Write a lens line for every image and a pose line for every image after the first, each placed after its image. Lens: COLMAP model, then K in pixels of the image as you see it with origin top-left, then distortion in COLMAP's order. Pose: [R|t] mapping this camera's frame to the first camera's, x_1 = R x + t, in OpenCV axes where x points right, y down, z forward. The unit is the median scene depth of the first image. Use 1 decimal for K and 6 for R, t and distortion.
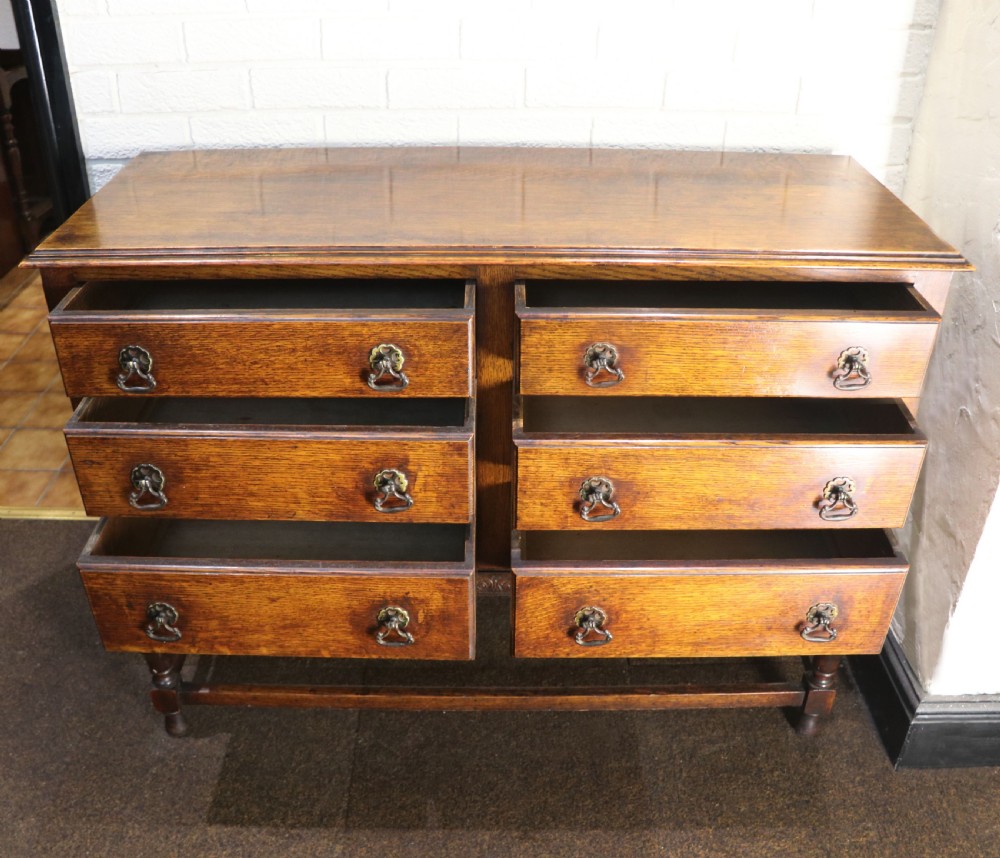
lens RADIAL K [[938.4, 0, 500.0], [0, 938.4, 429.0], [0, 0, 1]] dist [-0.118045, 0.002222]
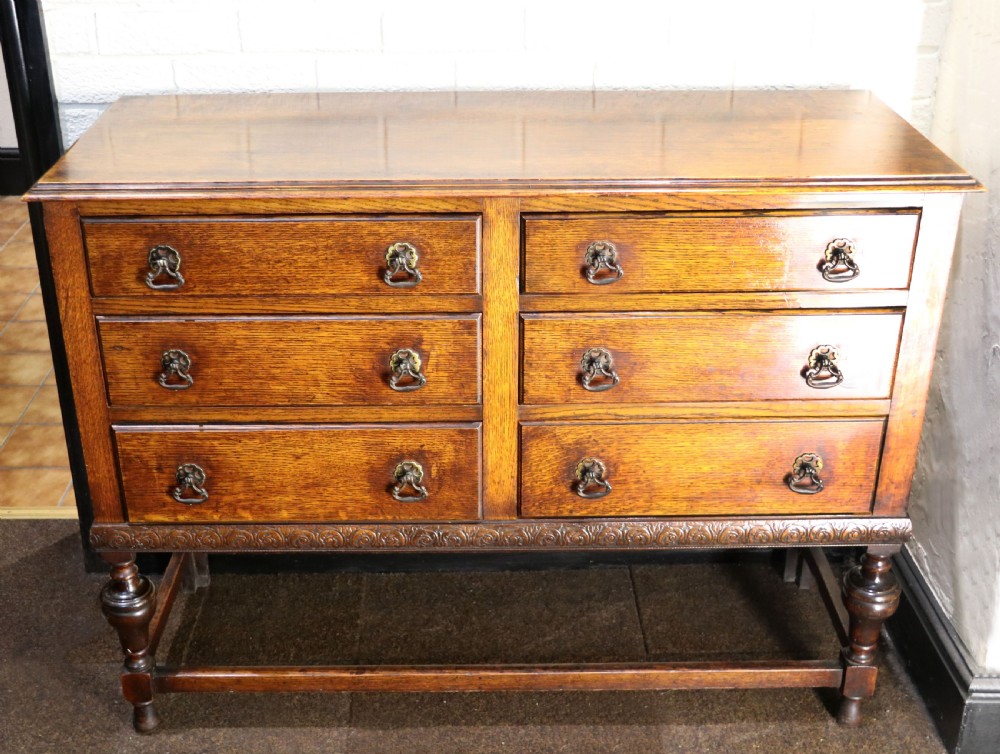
lens RADIAL K [[1234.9, 0, 480.6], [0, 1234.9, 376.0], [0, 0, 1]] dist [-0.016123, 0.035843]
pose [[0.999818, -0.003205, -0.018809, -0.003187], [0.000357, 0.988762, -0.149495, 0.277564], [0.019077, 0.149461, 0.988584, -0.393783]]
